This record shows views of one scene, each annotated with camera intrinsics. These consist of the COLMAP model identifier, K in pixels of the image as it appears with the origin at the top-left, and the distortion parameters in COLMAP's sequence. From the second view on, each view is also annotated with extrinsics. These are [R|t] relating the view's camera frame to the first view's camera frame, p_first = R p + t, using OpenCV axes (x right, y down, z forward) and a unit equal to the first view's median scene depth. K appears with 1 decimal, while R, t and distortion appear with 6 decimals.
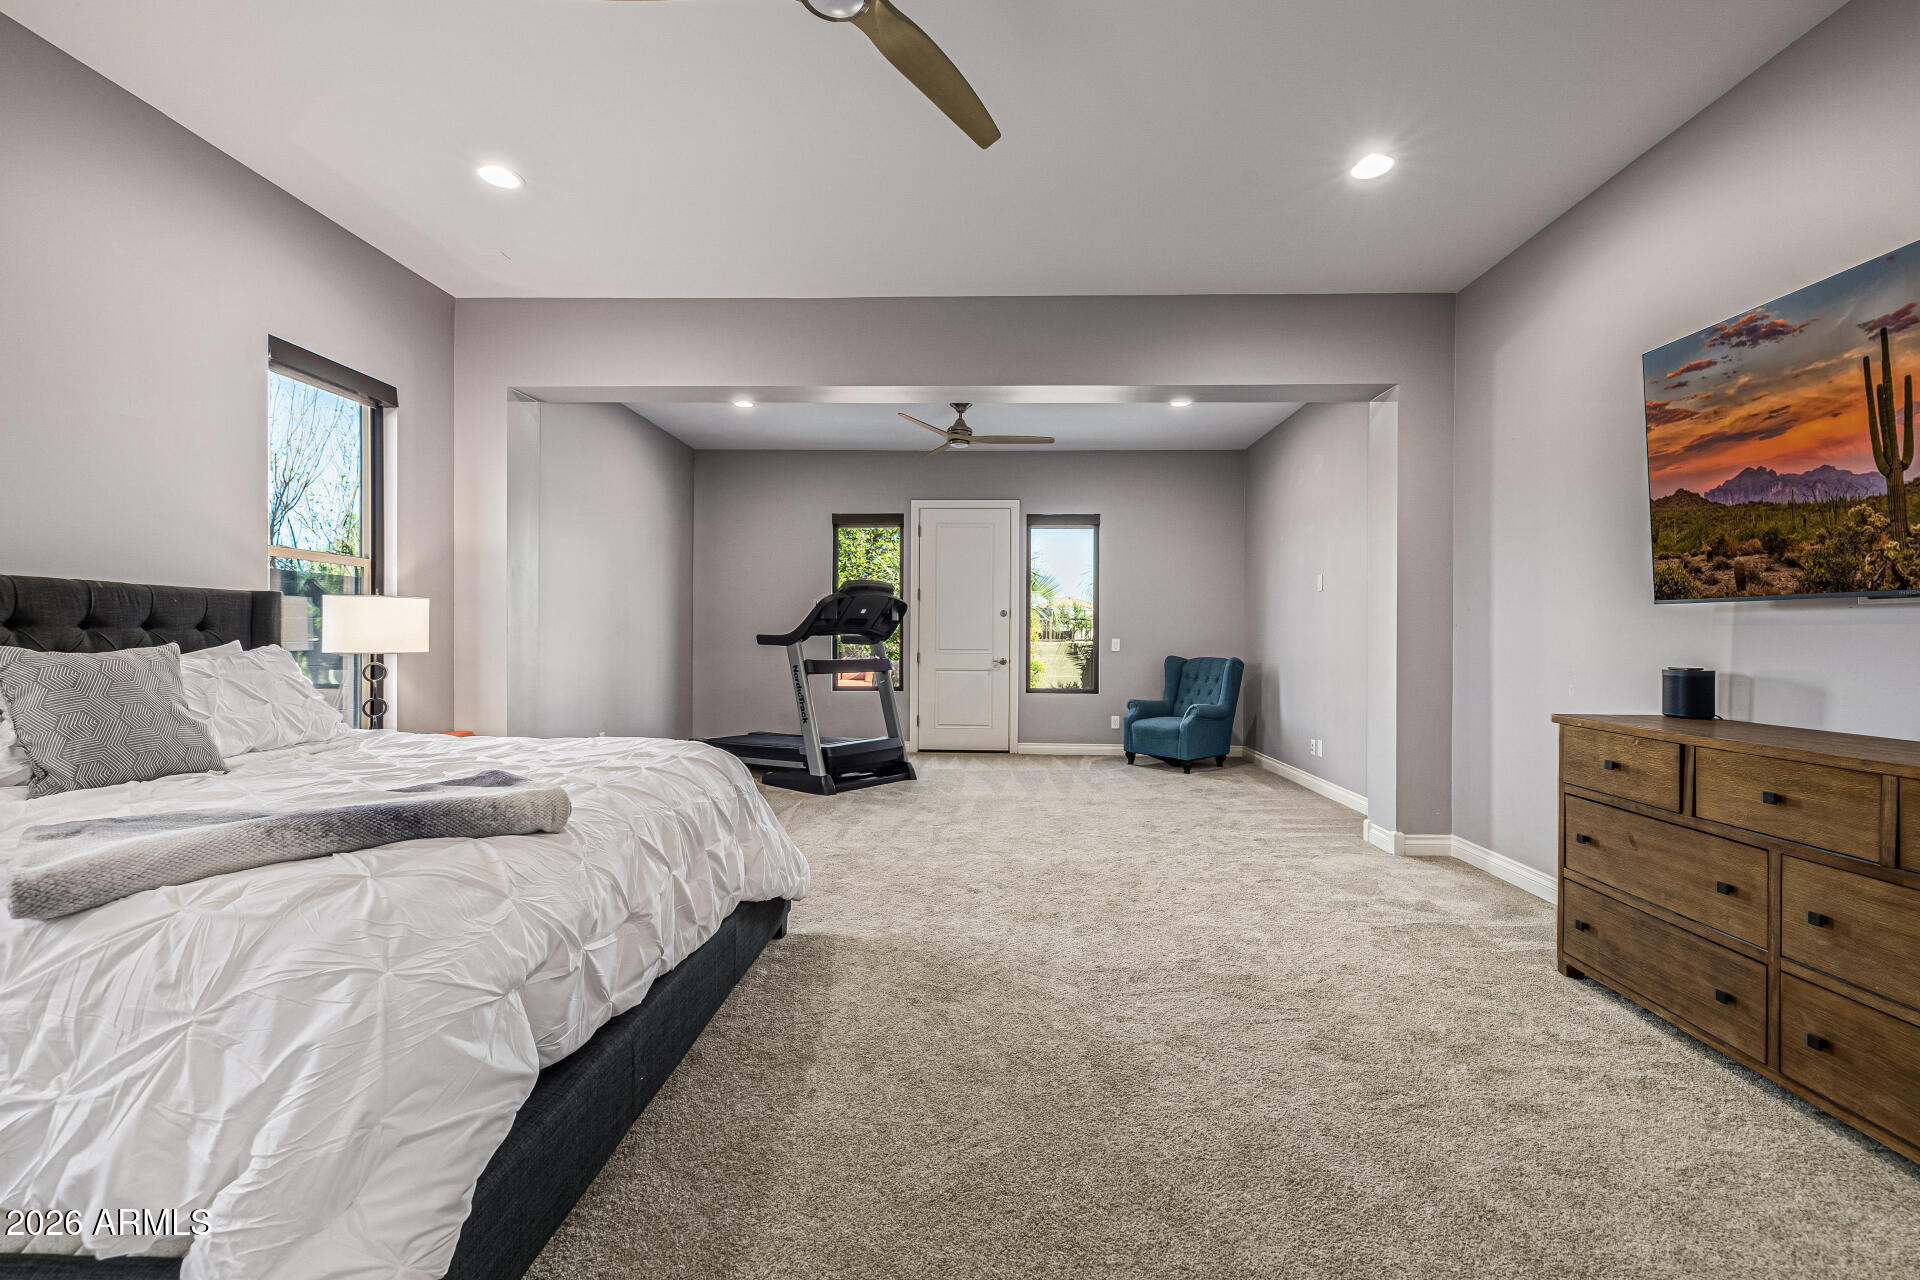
lens RADIAL K [[801.5, 0, 953.4], [0, 801.5, 635.2], [0, 0, 1]] dist [0.002205, -0.000950]
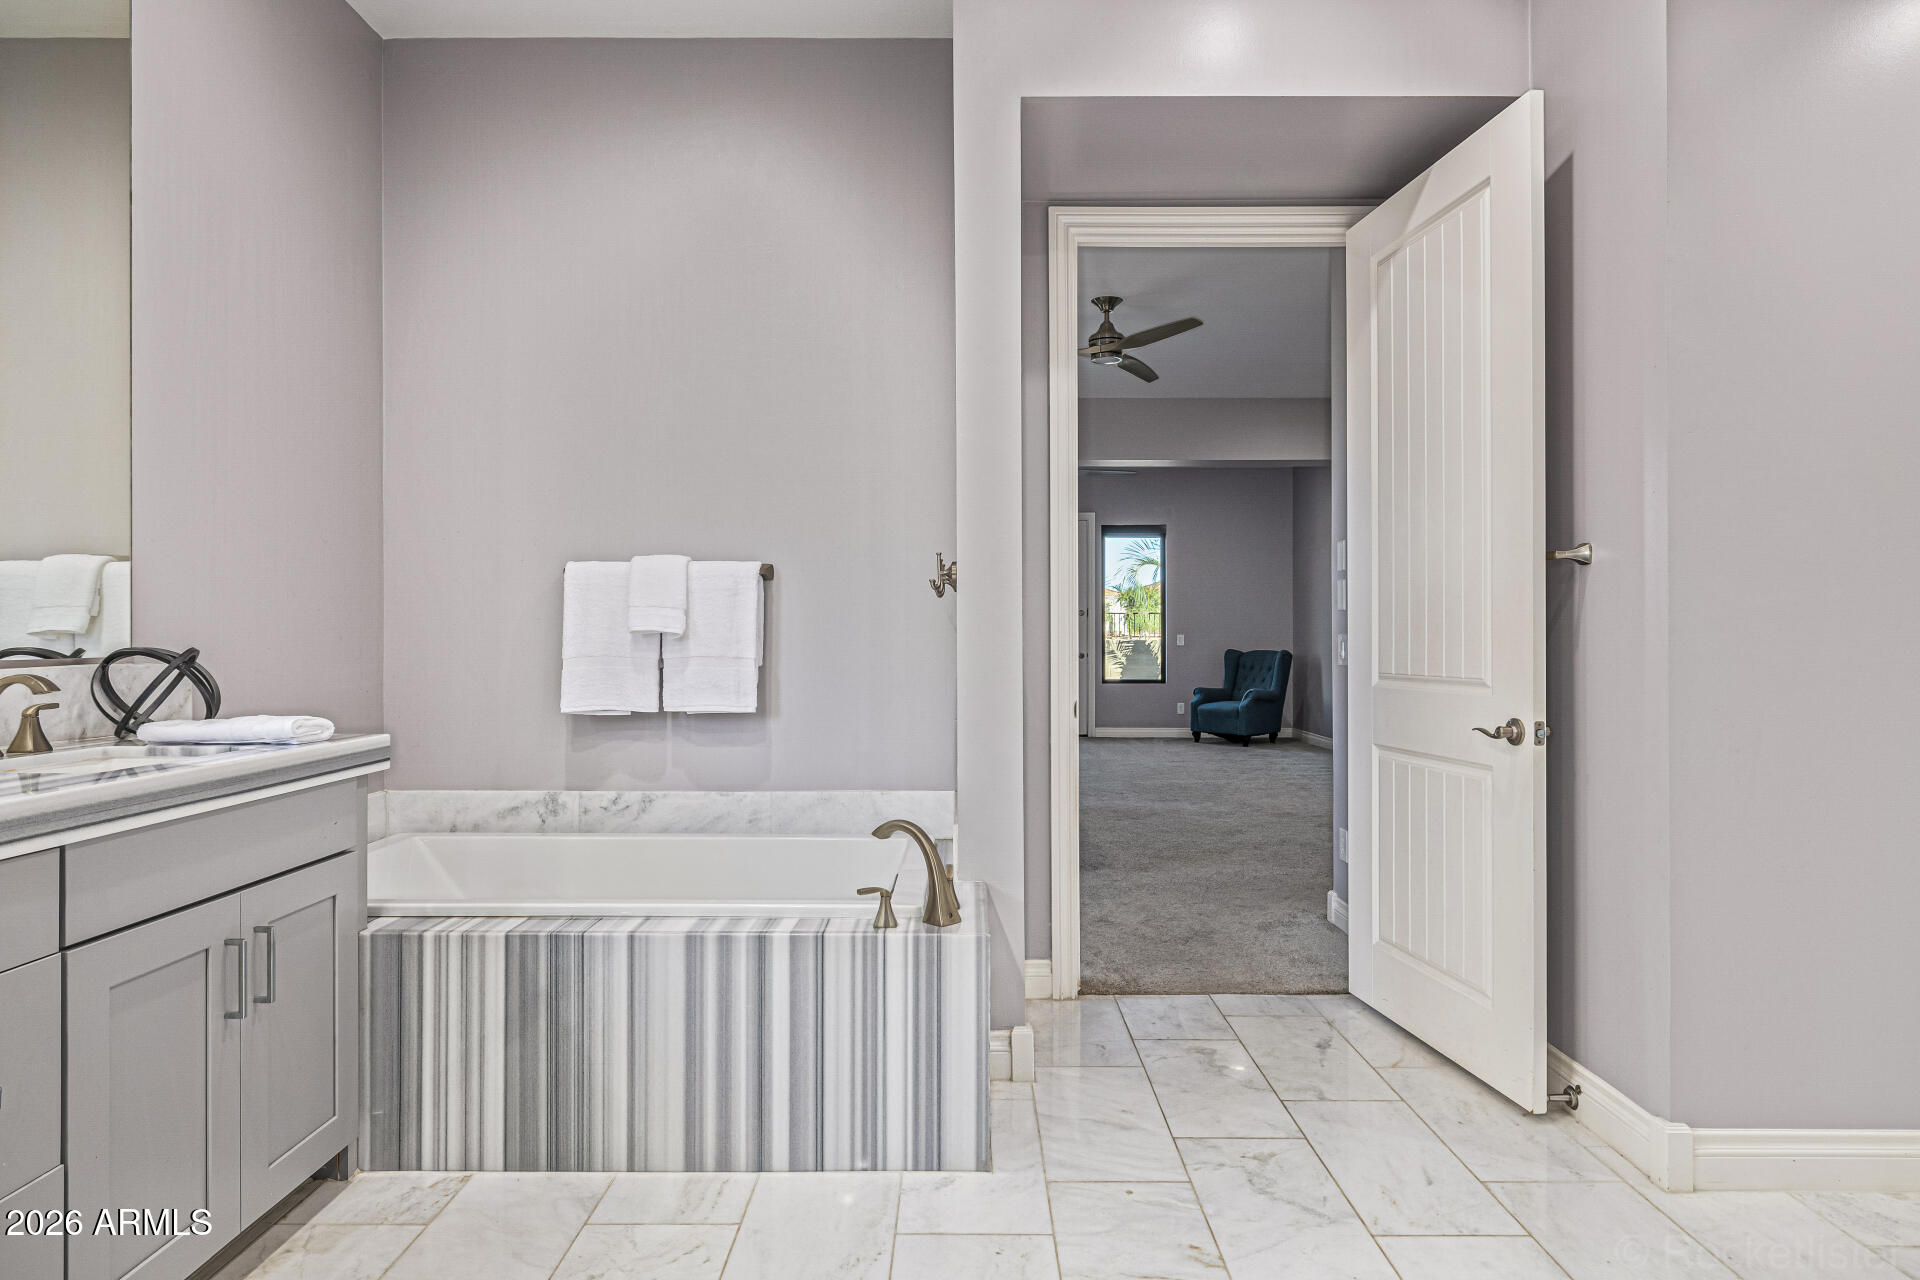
lens RADIAL K [[1092.3, 0, 961.1], [0, 1092.3, 625.5], [0, 0, 1]] dist [0.005009, 0.001173]
pose [[0.999051, -0.007266, 0.042944, -0.185006], [0.007538, 0.999953, -0.006169, -0.001709], [-0.042897, 0.006487, 0.999058, -0.562431]]
